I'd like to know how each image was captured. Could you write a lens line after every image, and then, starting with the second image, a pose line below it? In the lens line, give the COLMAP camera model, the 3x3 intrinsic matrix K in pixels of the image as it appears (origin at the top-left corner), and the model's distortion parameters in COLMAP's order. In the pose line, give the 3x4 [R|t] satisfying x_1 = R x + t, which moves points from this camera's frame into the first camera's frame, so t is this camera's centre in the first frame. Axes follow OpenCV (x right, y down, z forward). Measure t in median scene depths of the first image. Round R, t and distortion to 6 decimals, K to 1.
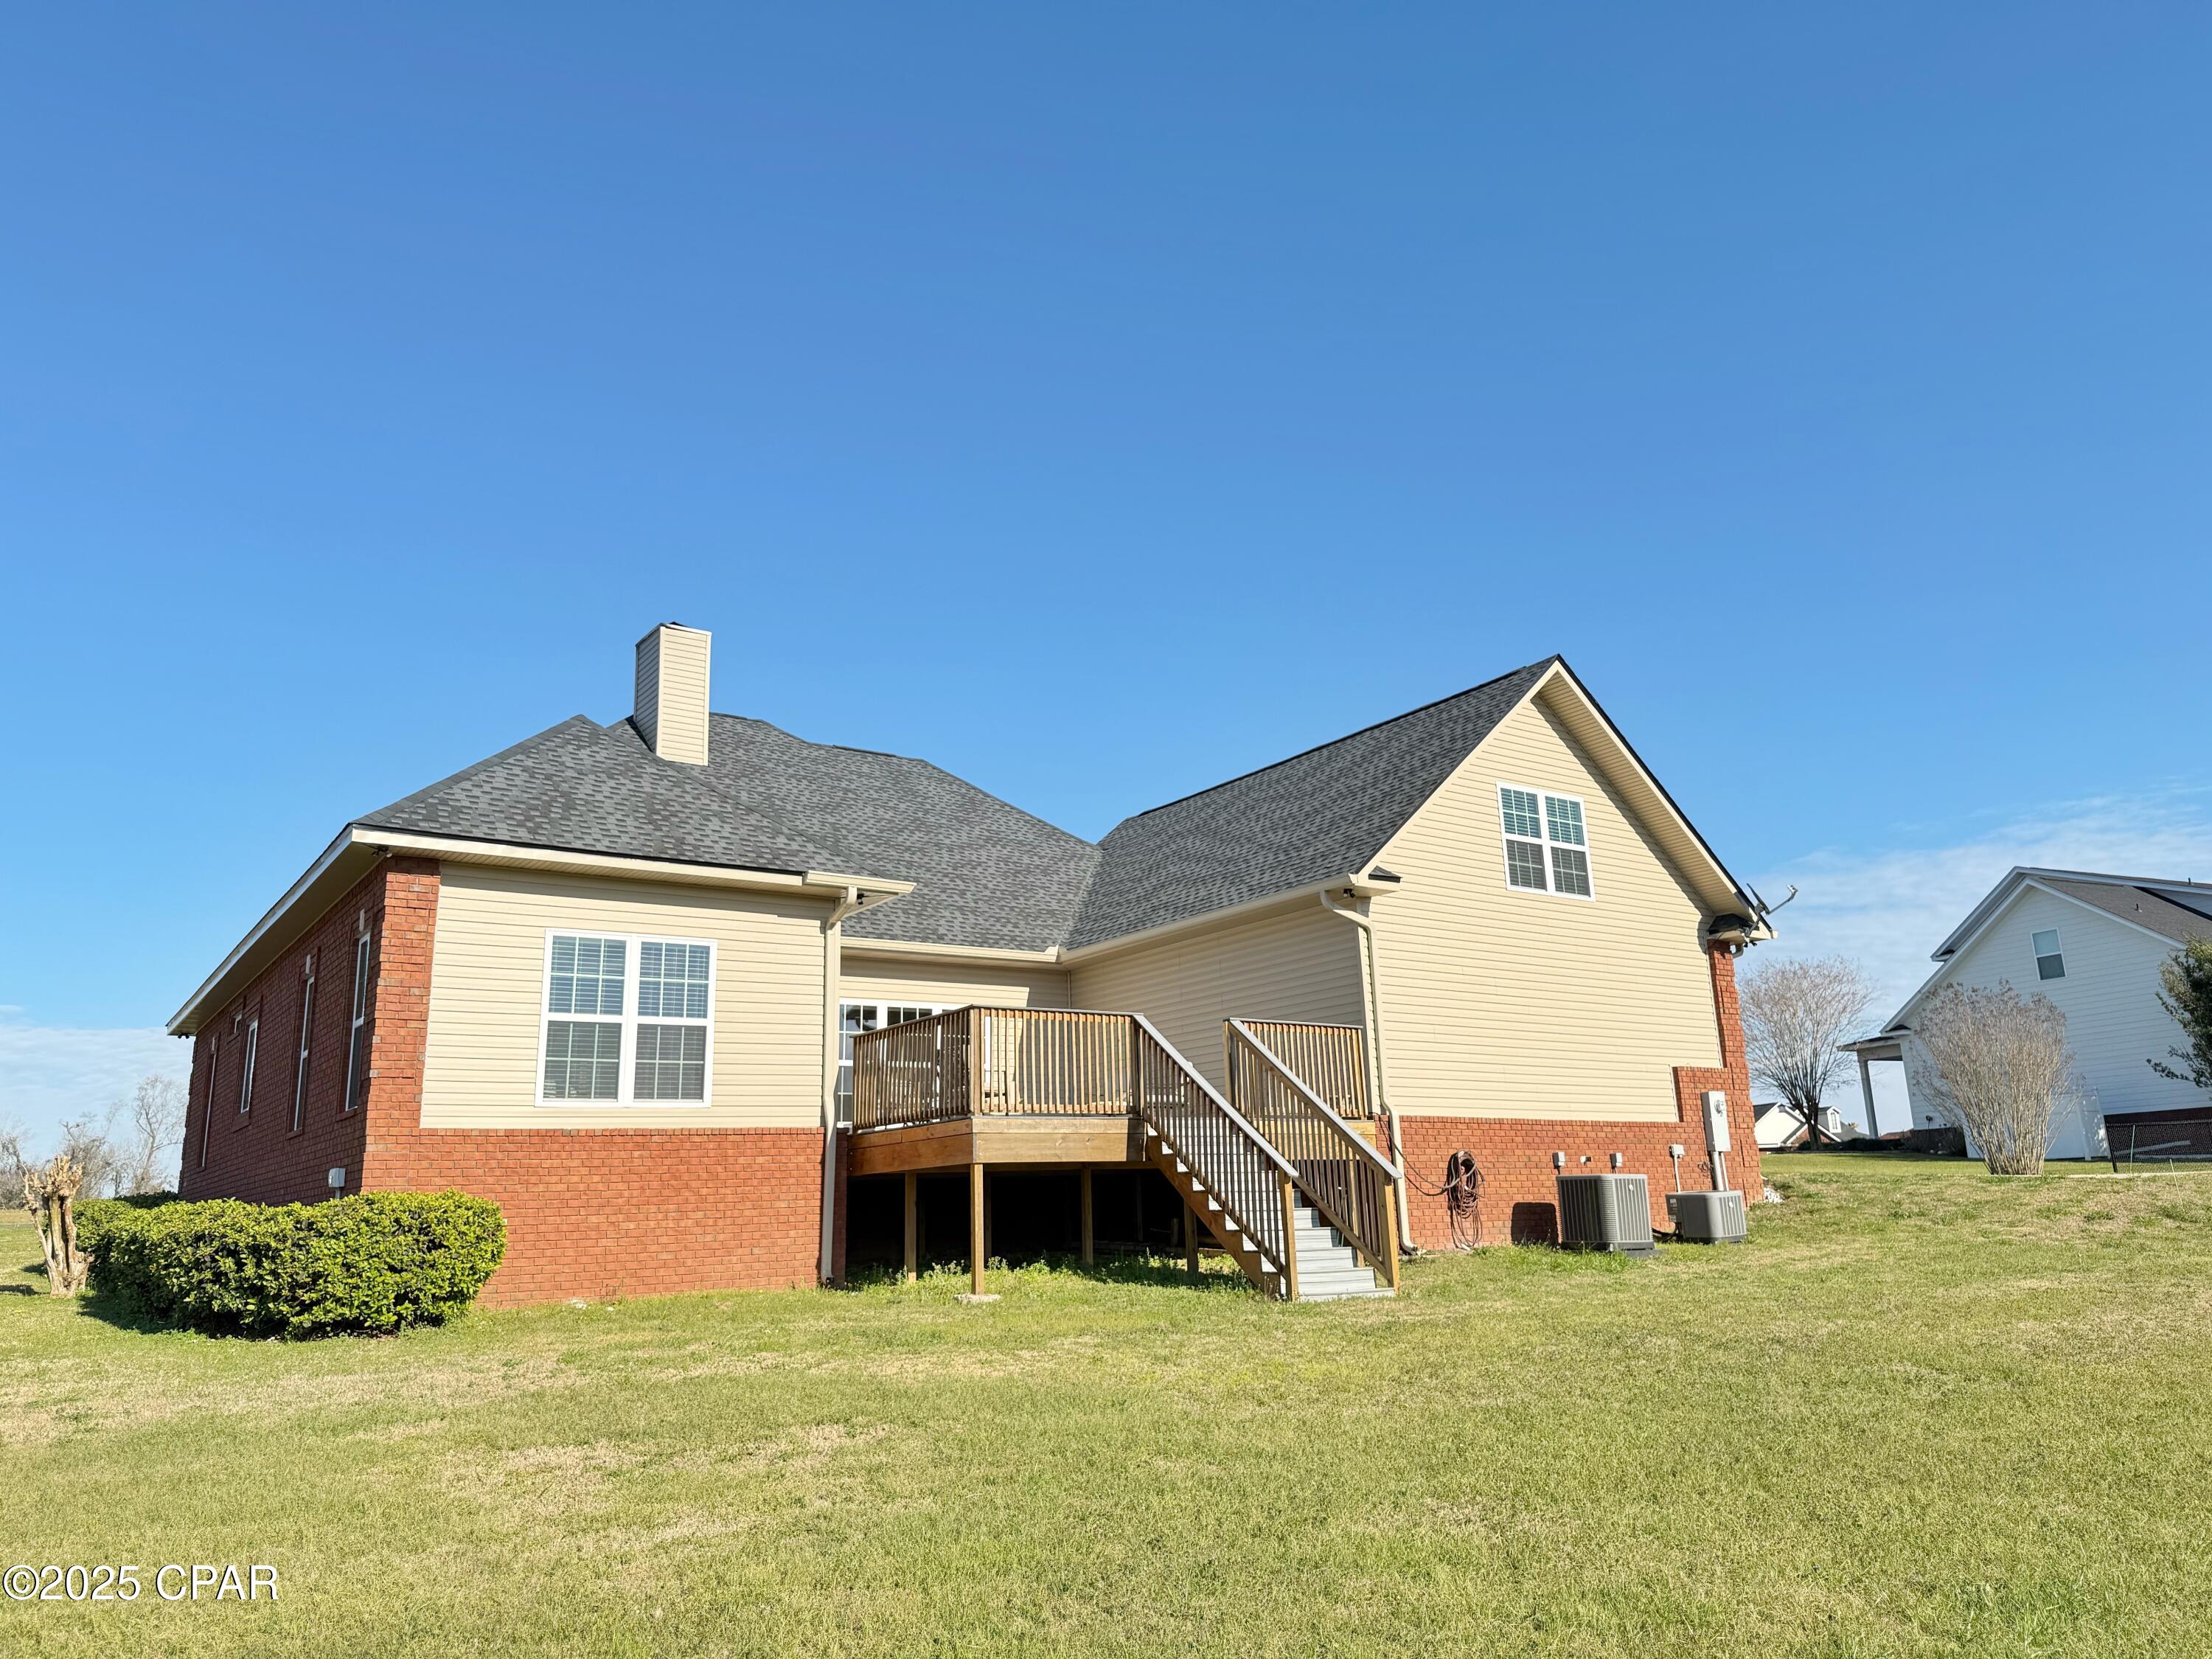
lens RADIAL K [[1552.8, 0, 1107.0], [0, 1552.8, 814.6], [0, 0, 1]] dist [0.124316, -0.191569]
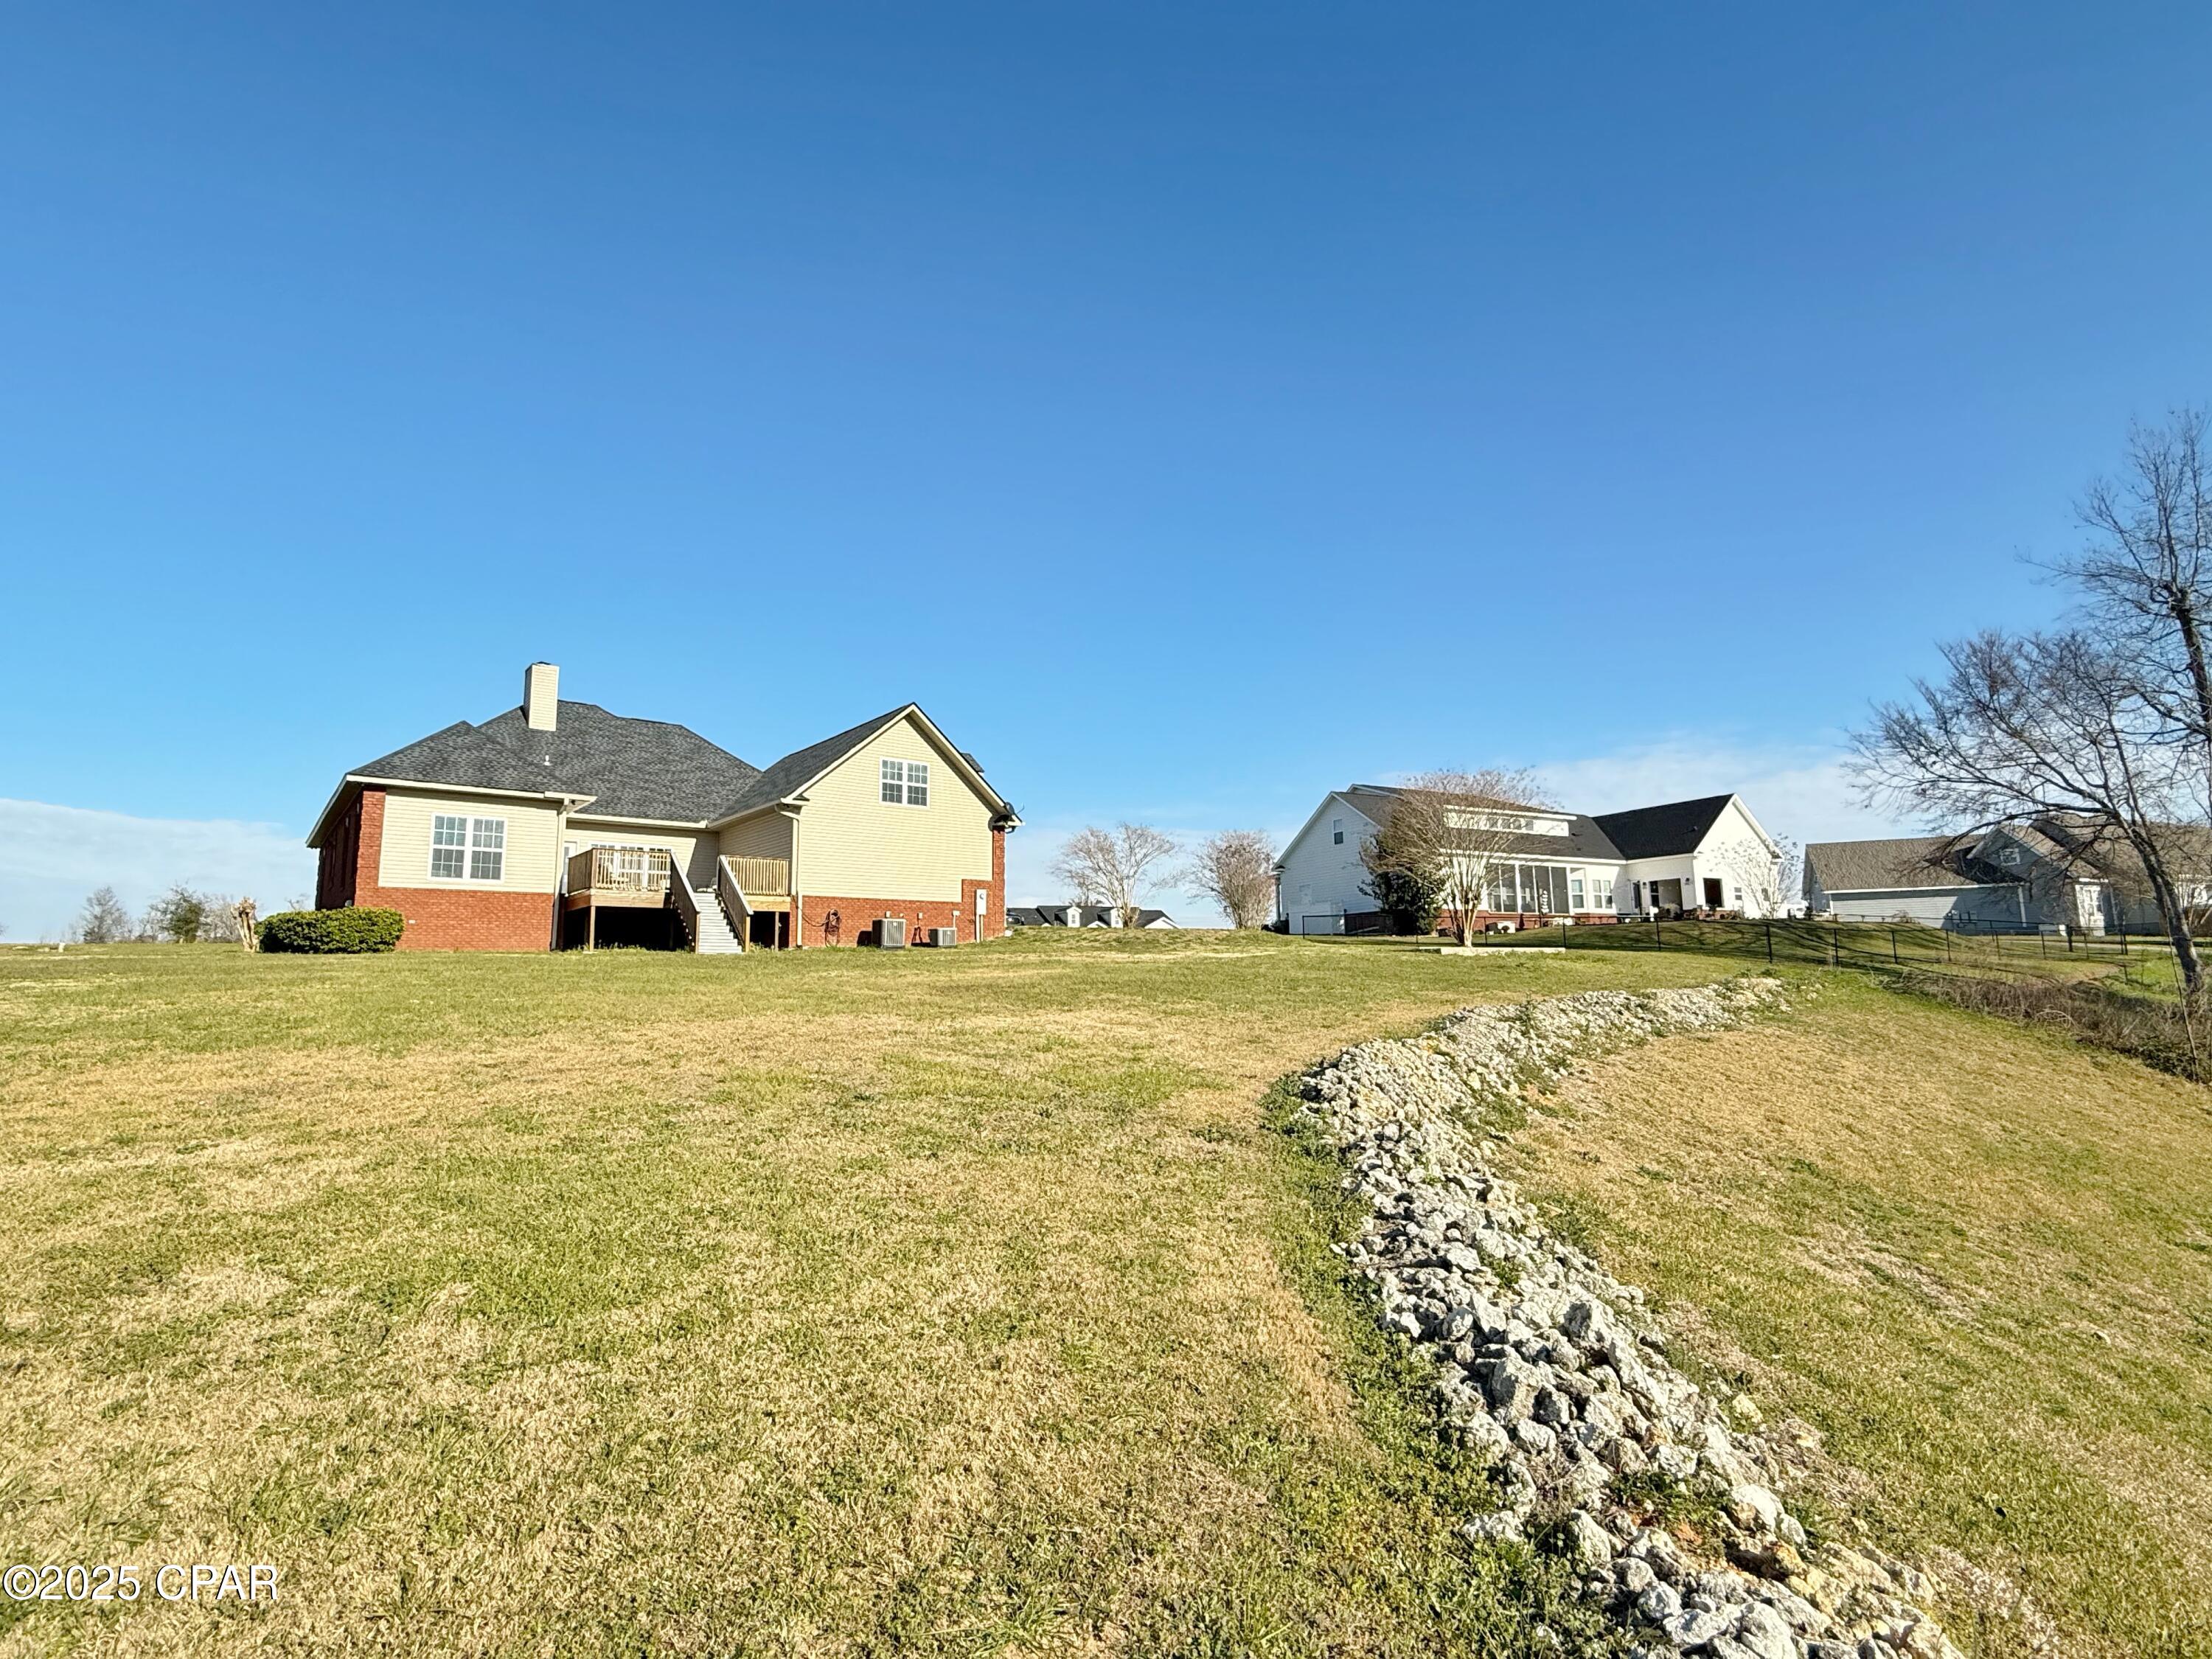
lens RADIAL K [[1085.4, 0, 1106.0], [0, 1085.4, 829.5], [0, 0, 1]] dist [0.000657, 0.000361]
pose [[0.997764, 0.029129, 0.060146, 0.520143], [-0.035582, 0.993386, 0.109168, -0.108878], [-0.056568, -0.111064, 0.992202, -0.678259]]
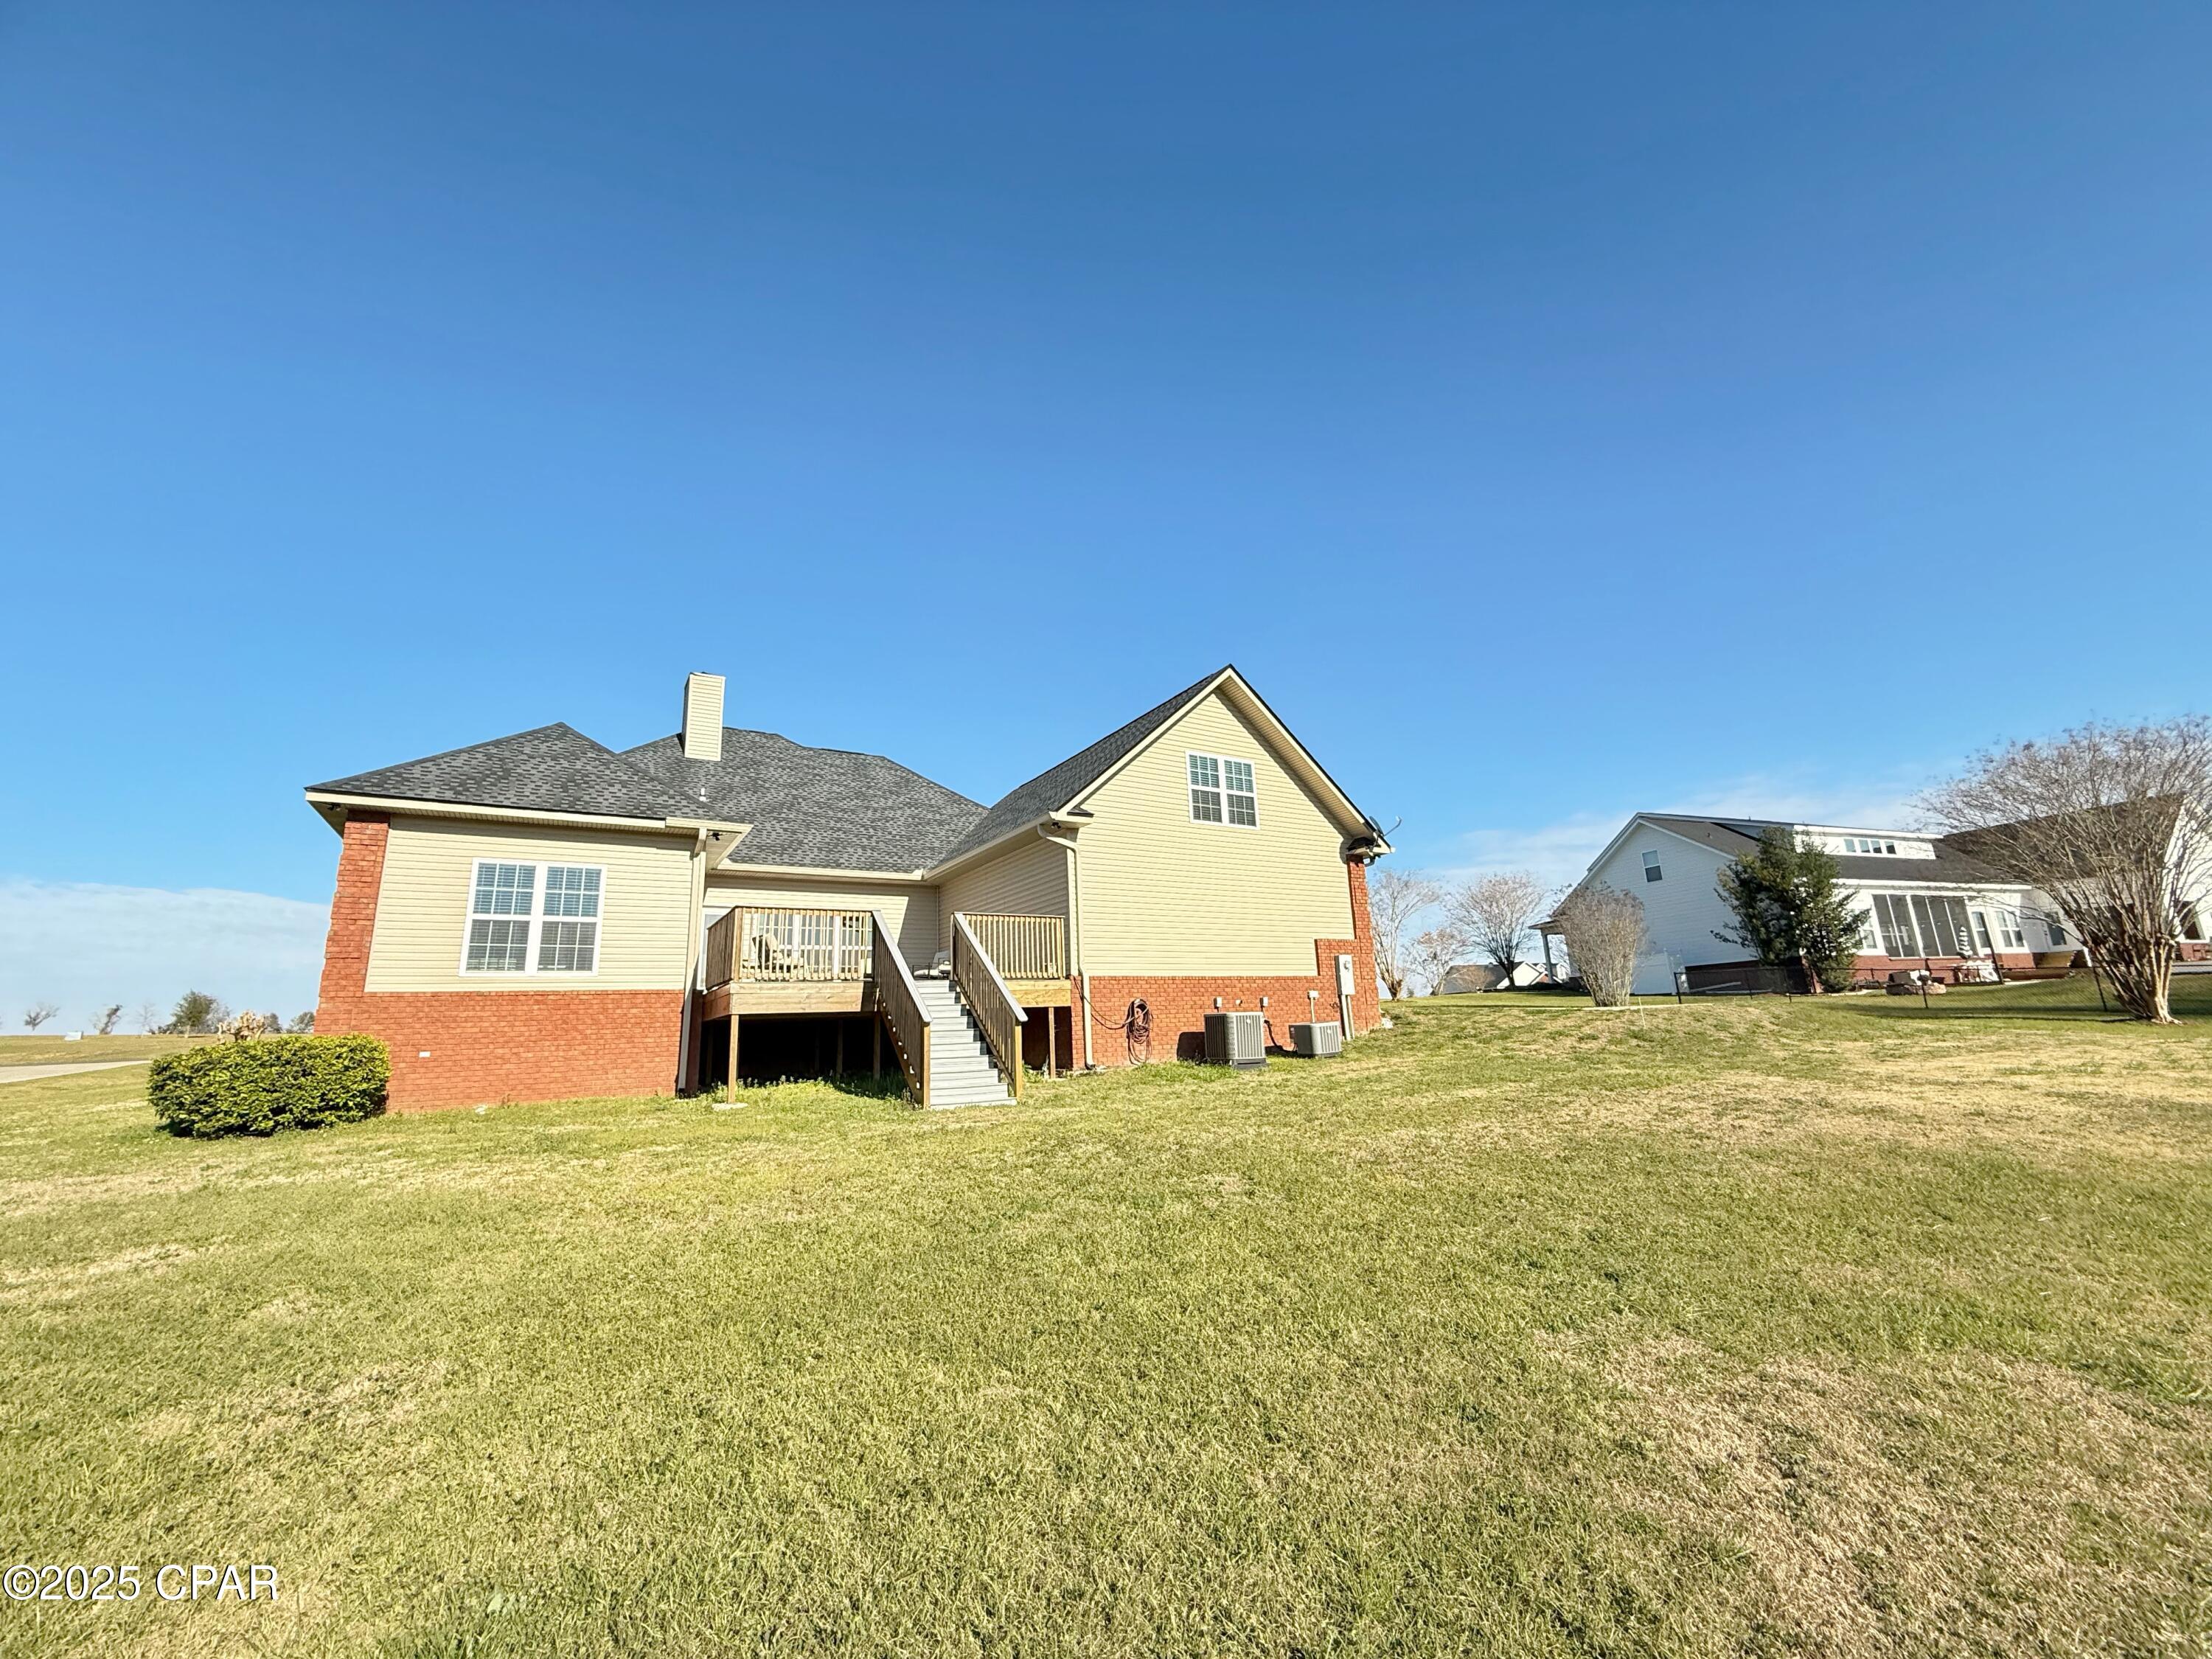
lens RADIAL K [[879.6, 0, 1099.0], [0, 879.6, 828.1], [0, 0, 1]] dist [-0.000394, 0.000043]
pose [[0.997020, -0.025006, -0.072975, 0.239283], [0.026784, 0.999365, 0.023493, 0.032555], [0.072341, -0.025378, 0.997057, 0.171372]]
